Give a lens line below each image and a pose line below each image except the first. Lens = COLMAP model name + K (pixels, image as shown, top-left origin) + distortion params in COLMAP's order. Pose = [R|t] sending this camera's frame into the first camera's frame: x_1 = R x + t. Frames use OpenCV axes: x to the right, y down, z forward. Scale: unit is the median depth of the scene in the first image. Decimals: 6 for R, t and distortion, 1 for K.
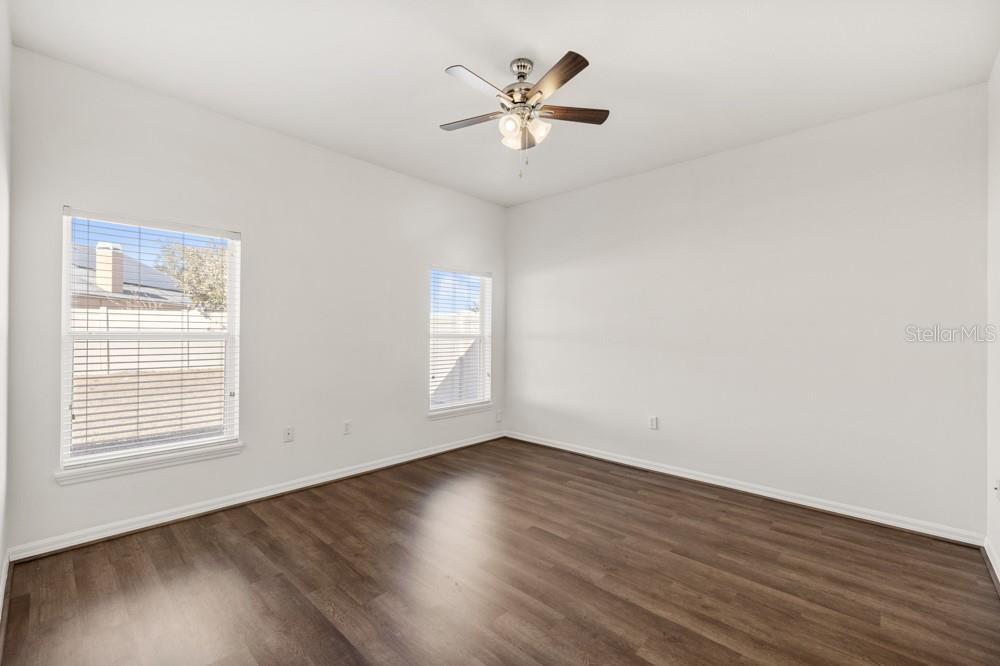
lens RADIAL K [[431.5, 0, 494.8], [0, 431.5, 333.4], [0, 0, 1]] dist [0.000014, 0.000208]
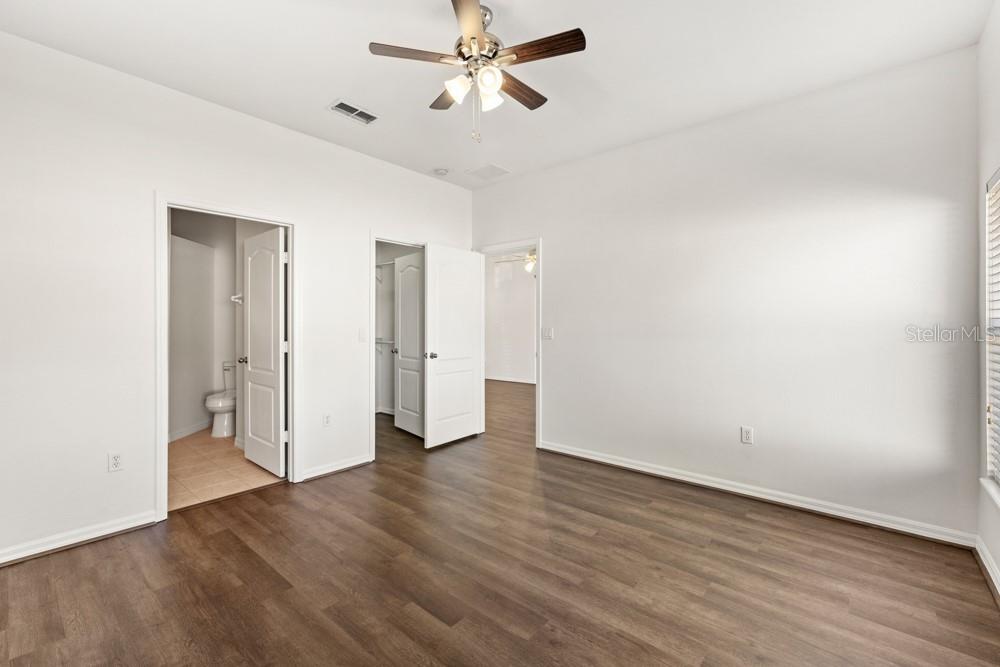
lens RADIAL K [[431.5, 0, 494.8], [0, 431.5, 333.9], [0, 0, 1]] dist [0.000014, 0.000208]
pose [[-0.999276, -0.005593, -0.037623, 0.060881], [-0.006323, 0.999794, 0.019309, 0.006839], [0.037507, 0.019532, -0.999105, 1.934535]]
